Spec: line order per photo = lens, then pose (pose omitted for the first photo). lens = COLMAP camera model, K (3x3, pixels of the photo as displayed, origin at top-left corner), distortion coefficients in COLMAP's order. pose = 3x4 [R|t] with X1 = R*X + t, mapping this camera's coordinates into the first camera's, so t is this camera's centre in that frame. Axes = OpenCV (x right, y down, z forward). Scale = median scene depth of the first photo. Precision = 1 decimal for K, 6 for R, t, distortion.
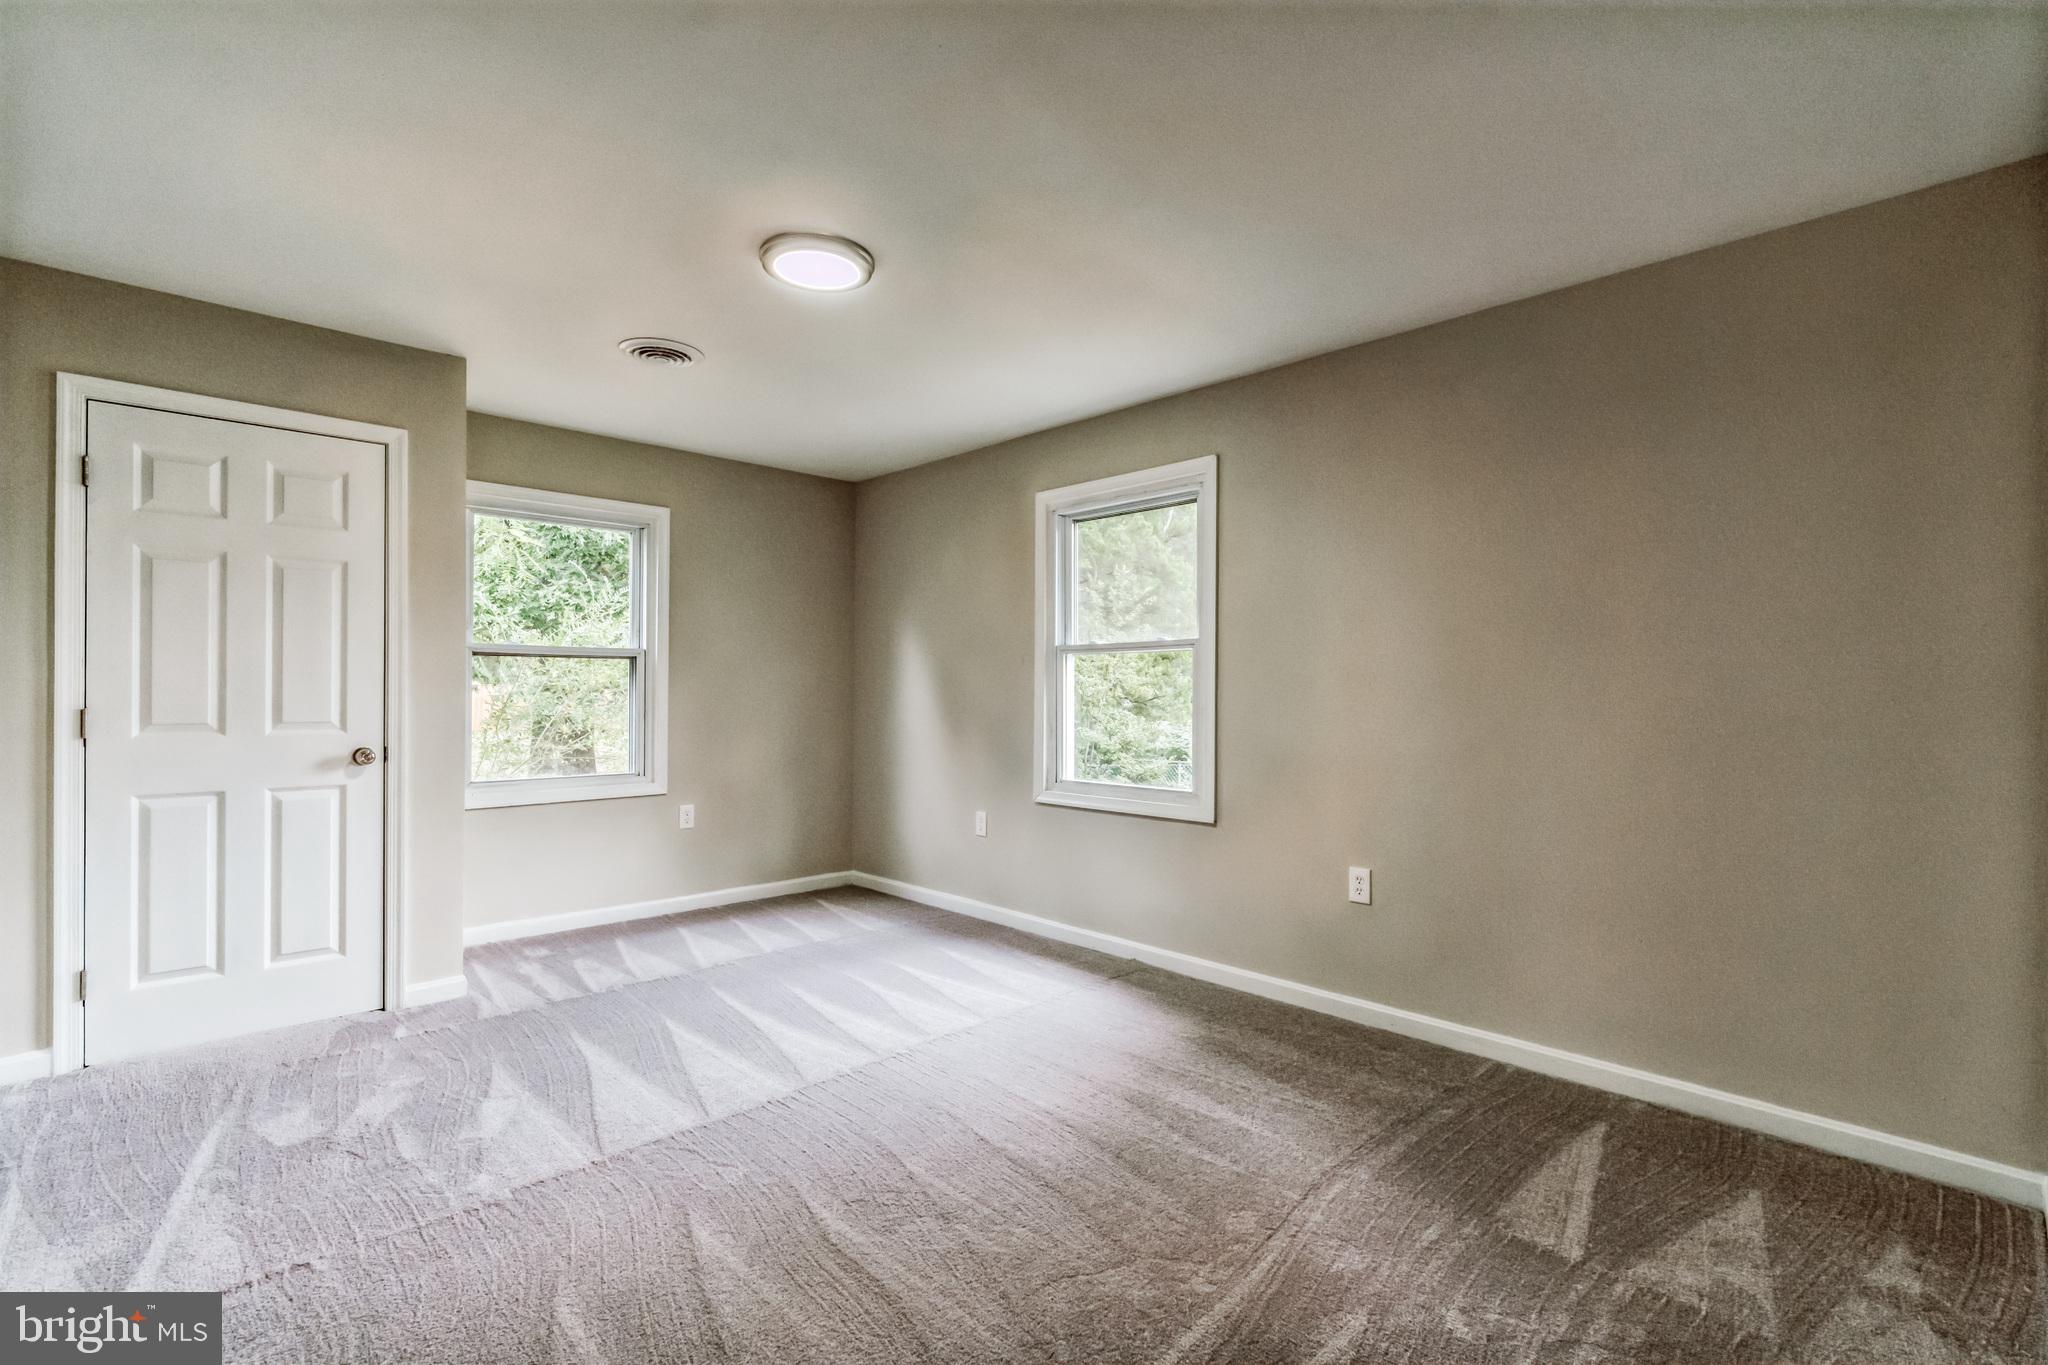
lens RADIAL K [[954.0, 0, 1020.7], [0, 954.0, 695.0], [0, 0, 1]] dist [-0.004529, -0.000112]
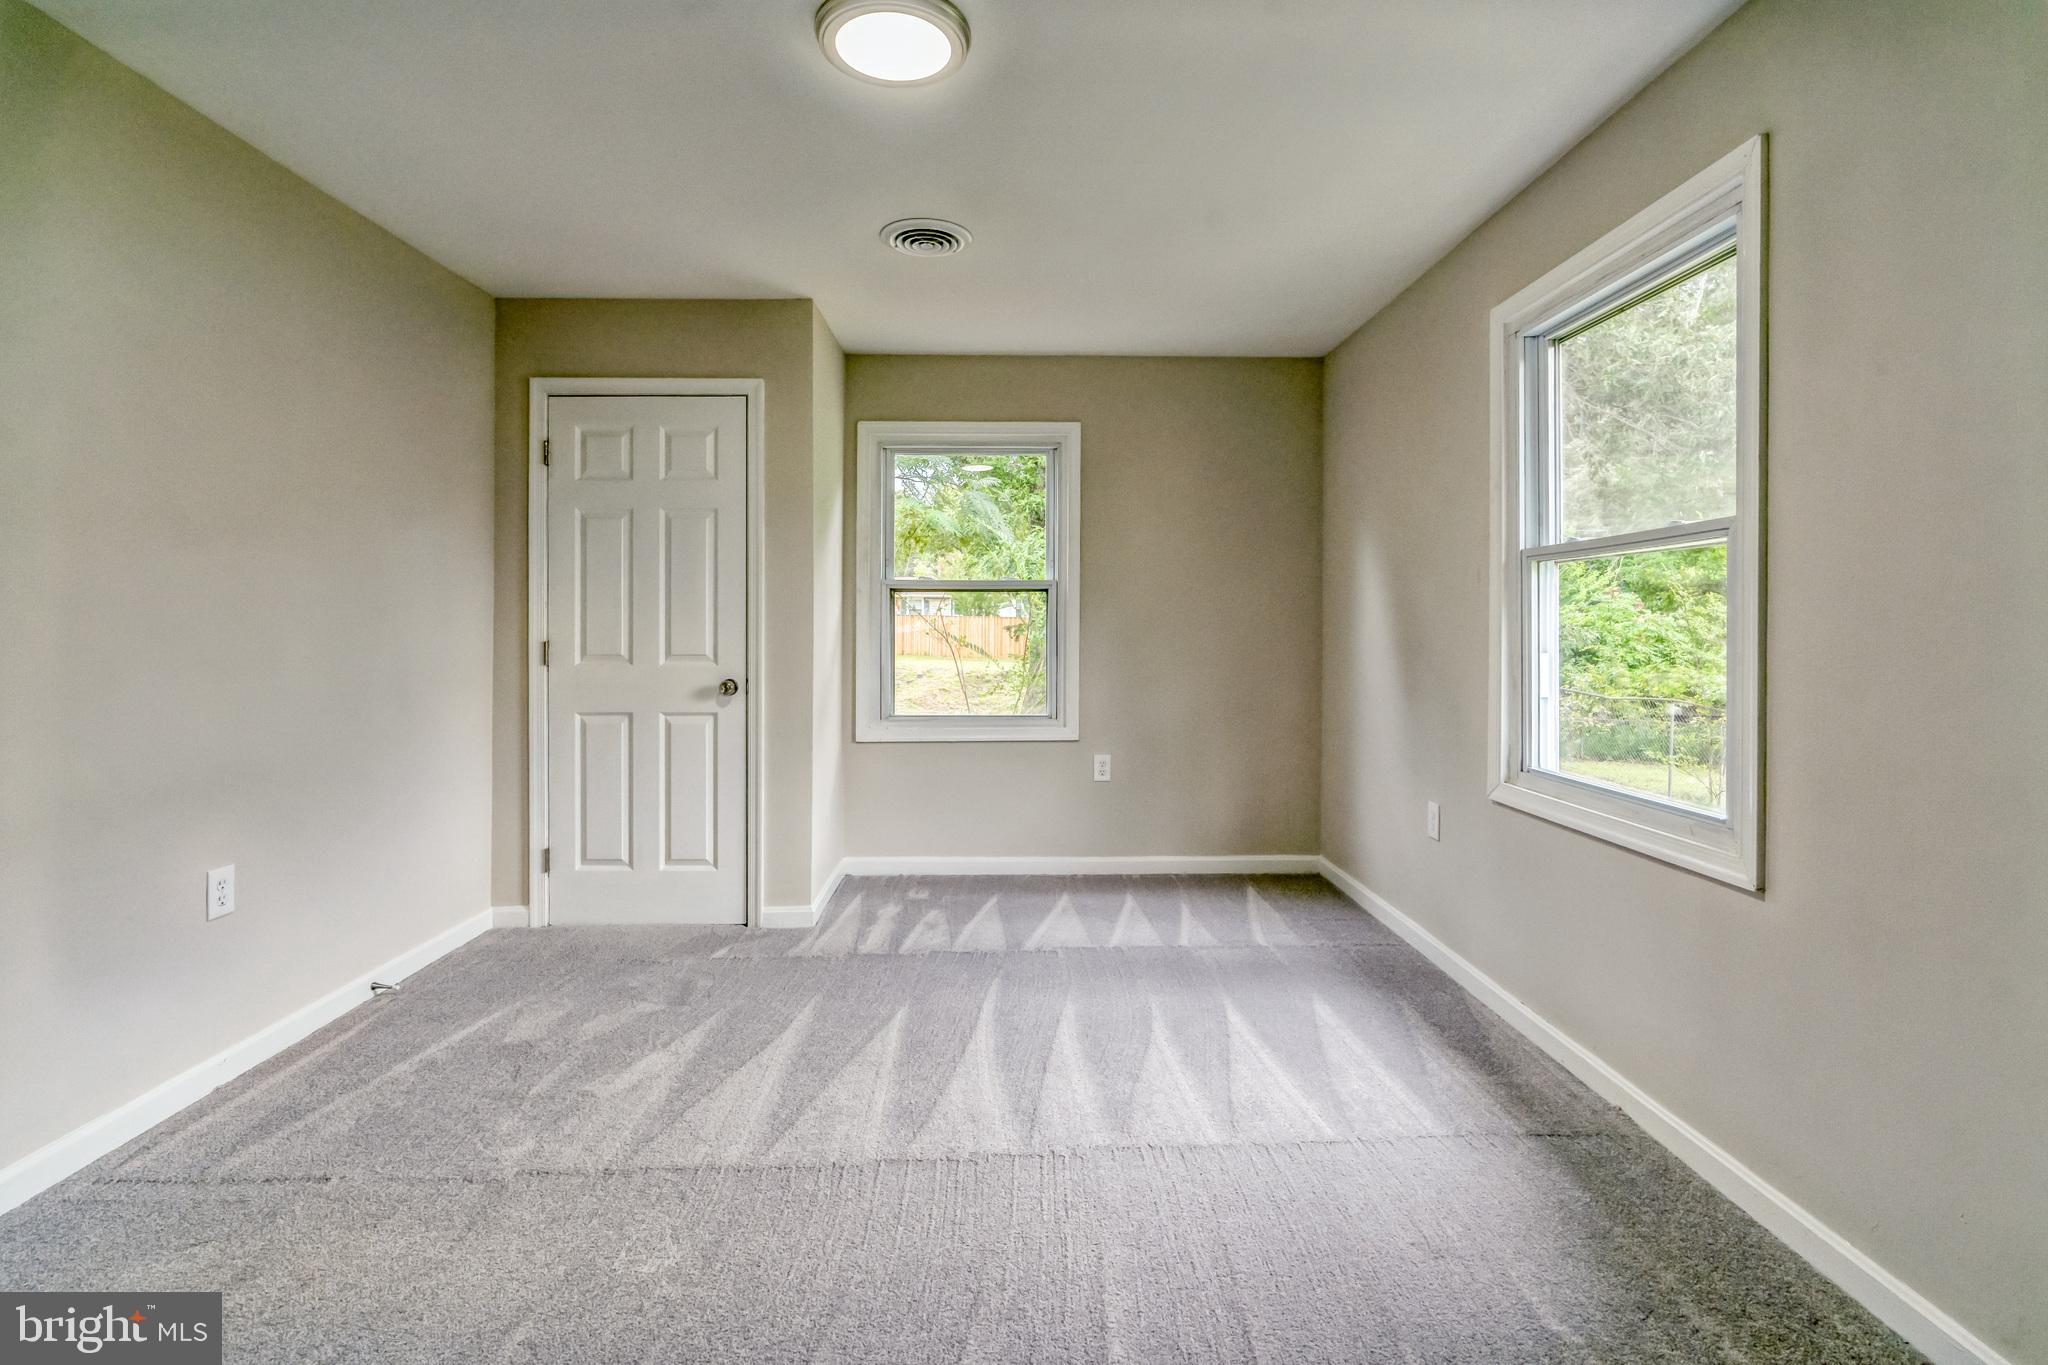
lens RADIAL K [[952.7, 0, 1023.4], [0, 952.7, 633.6], [0, 0, 1]] dist [-0.005291, -0.000059]
pose [[0.731453, 0.001413, -0.681891, 0.283230], [-0.000091, 0.999998, 0.001974, 0.001476], [0.681892, -0.001382, 0.731451, 0.427220]]
